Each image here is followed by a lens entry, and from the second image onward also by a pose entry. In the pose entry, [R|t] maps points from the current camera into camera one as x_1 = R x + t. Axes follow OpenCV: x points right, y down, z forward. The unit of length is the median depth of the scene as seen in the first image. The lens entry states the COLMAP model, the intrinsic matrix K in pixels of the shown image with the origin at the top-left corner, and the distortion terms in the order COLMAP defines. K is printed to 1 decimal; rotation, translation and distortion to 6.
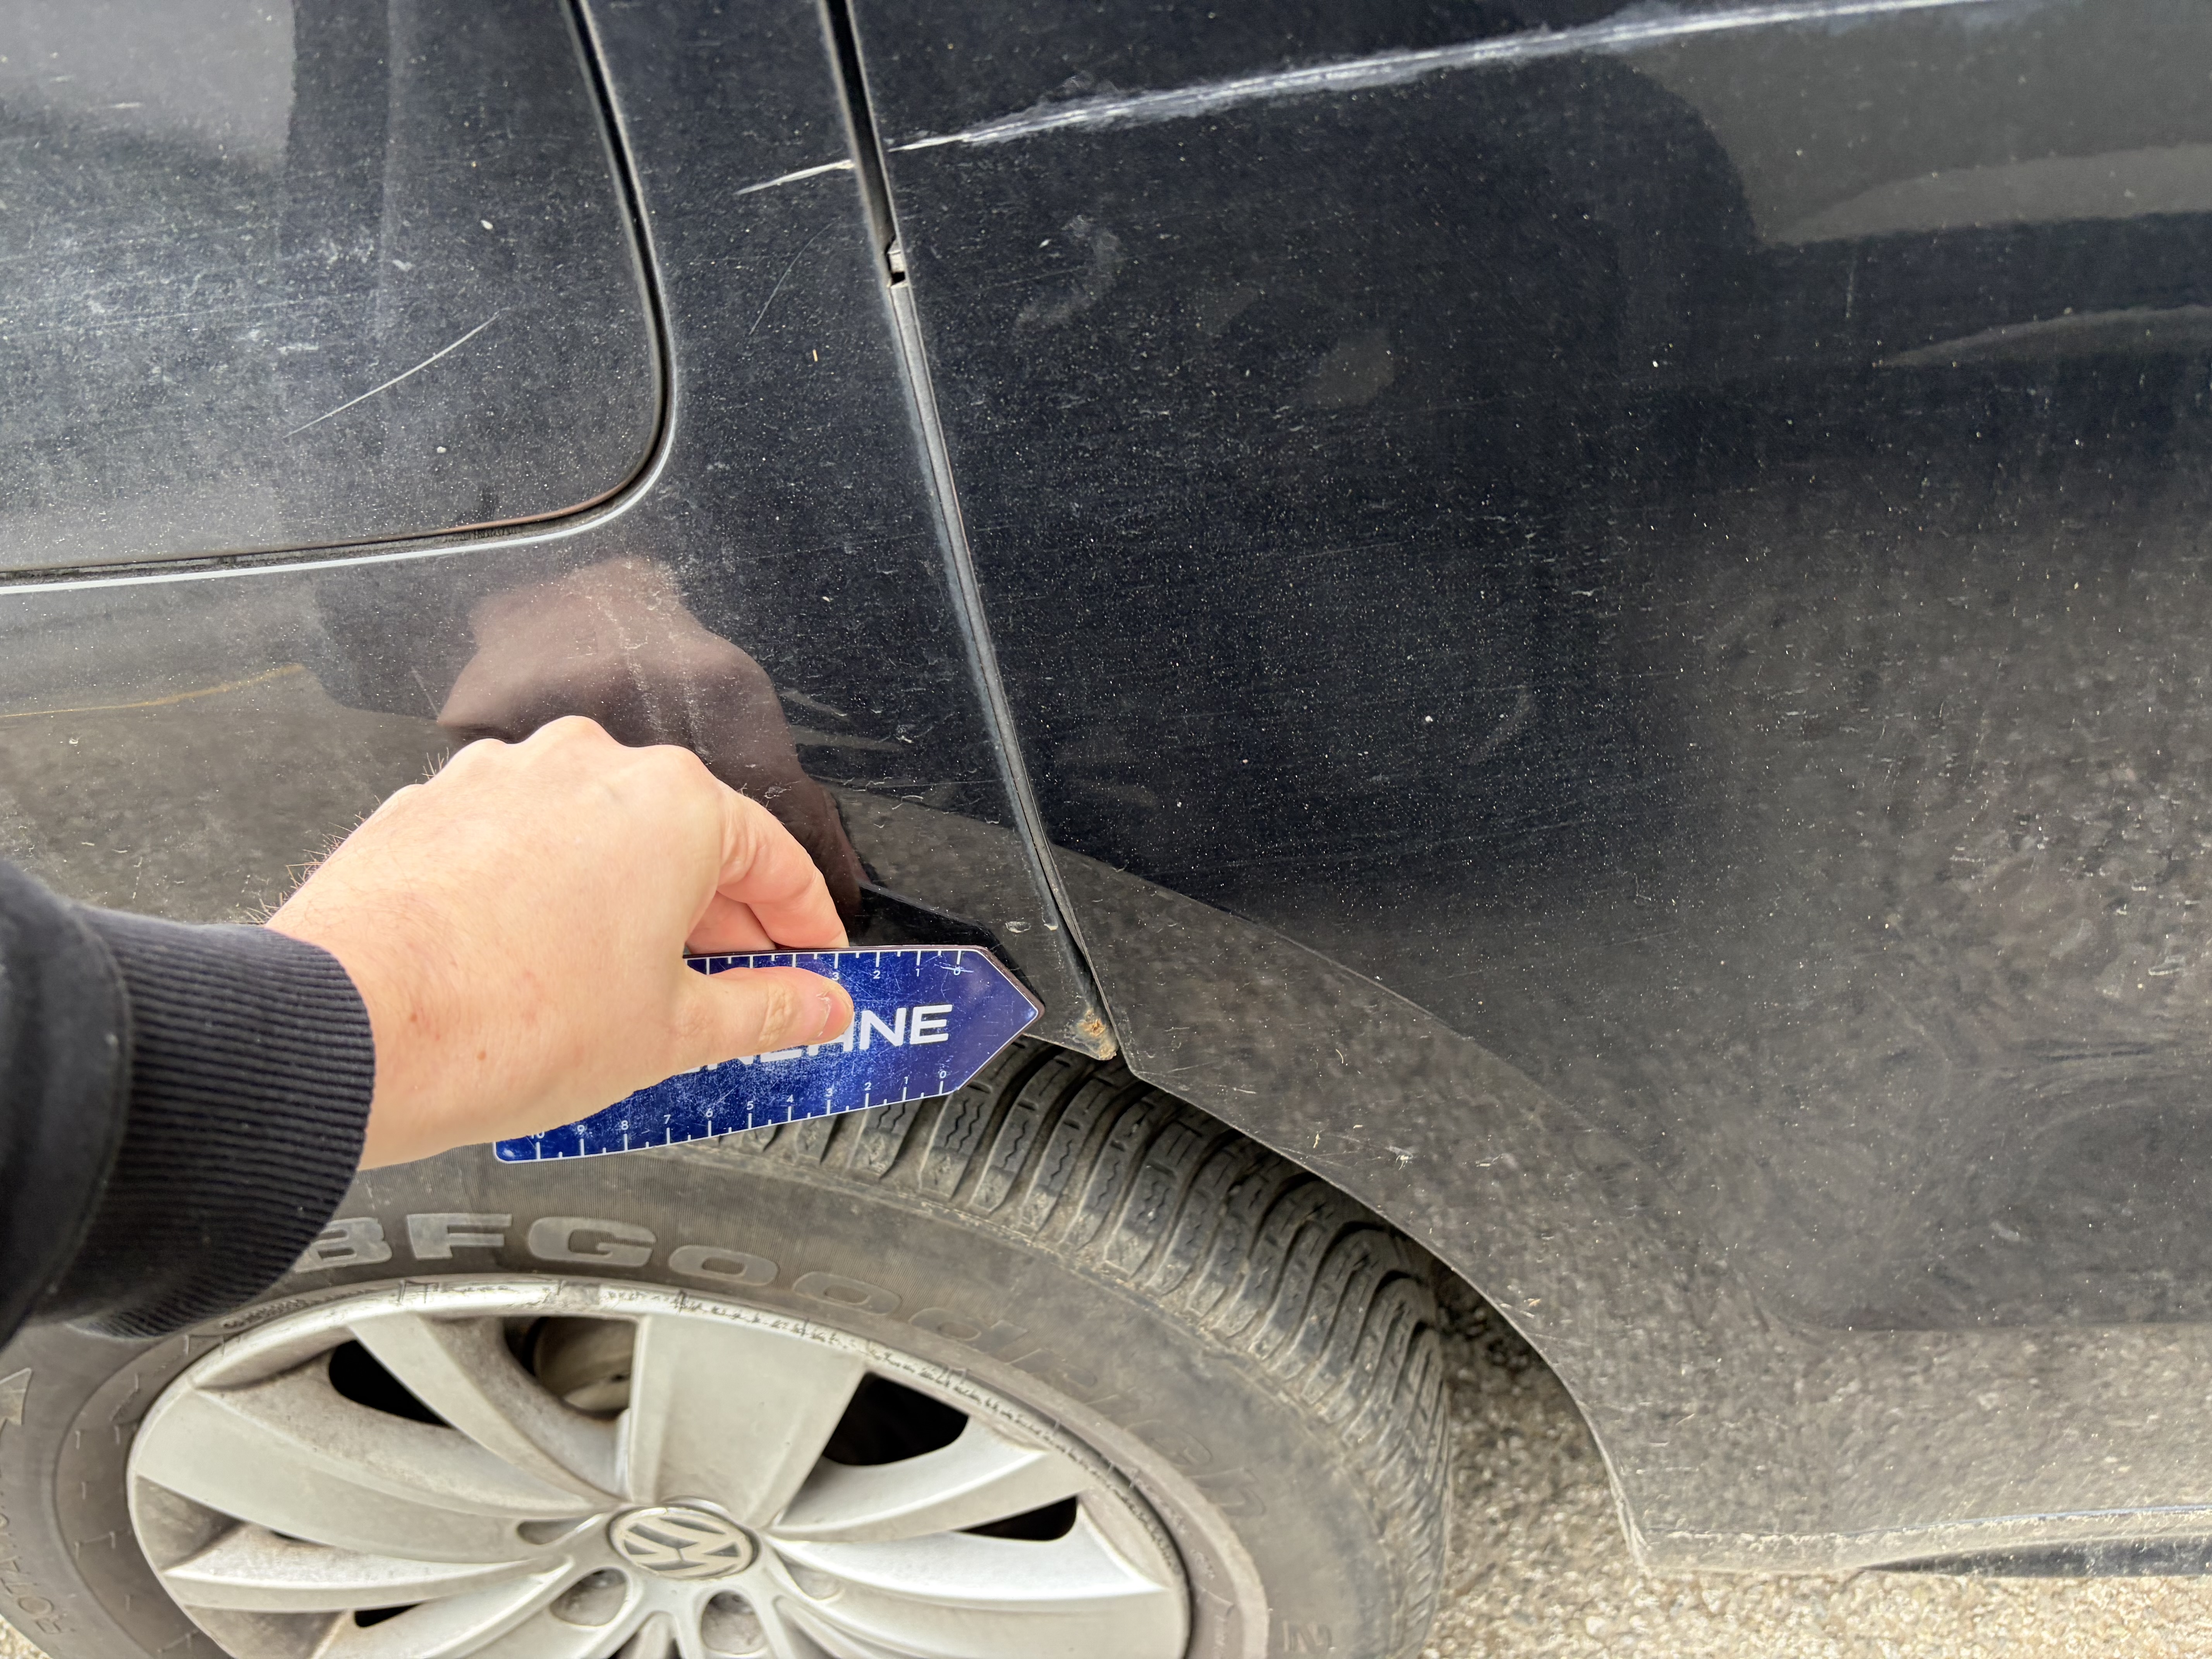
lens RADIAL K [[1674.7, 0, 1106.0], [0, 1674.7, 829.5], [0, 0, 1]] dist [0.000154, -0.001609]
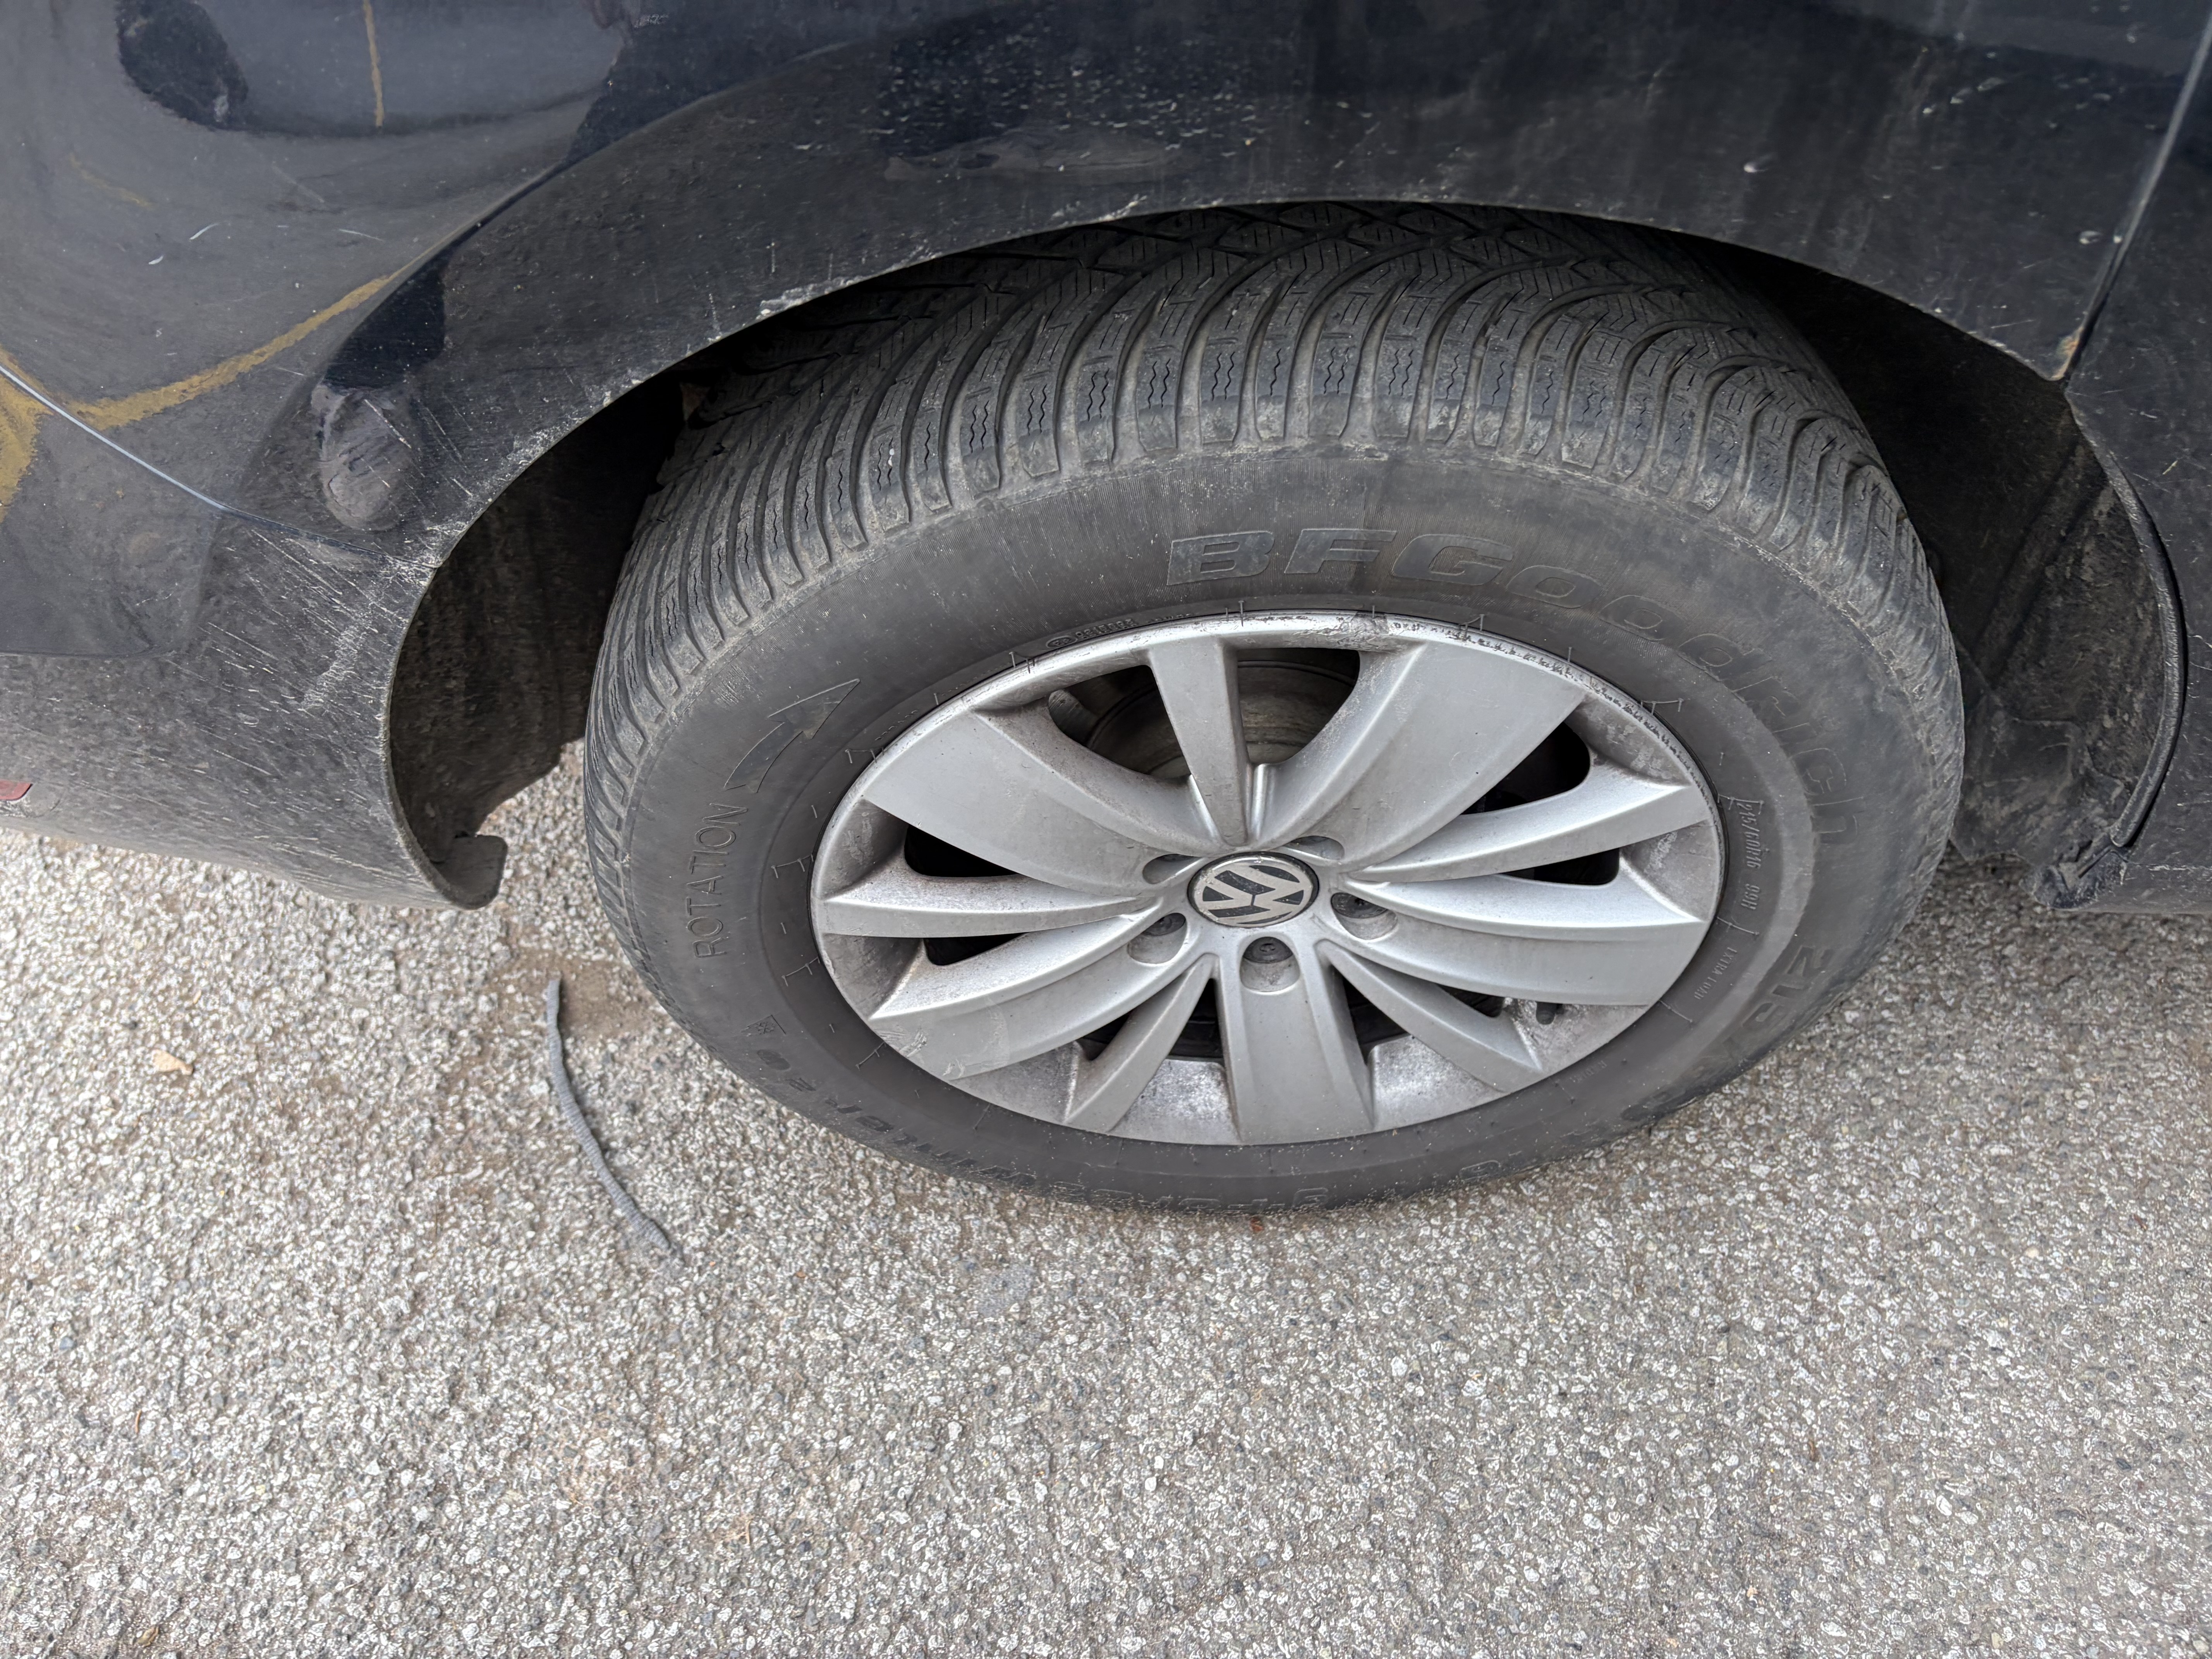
lens RADIAL K [[1674.7, 0, 1106.0], [0, 1674.7, 829.5], [0, 0, 1]] dist [0.000154, -0.001609]
pose [[0.995561, 0.021401, 0.091652, -0.465248], [-0.042760, 0.970348, 0.237899, 0.117345], [-0.083843, -0.240762, 0.966956, -0.095567]]
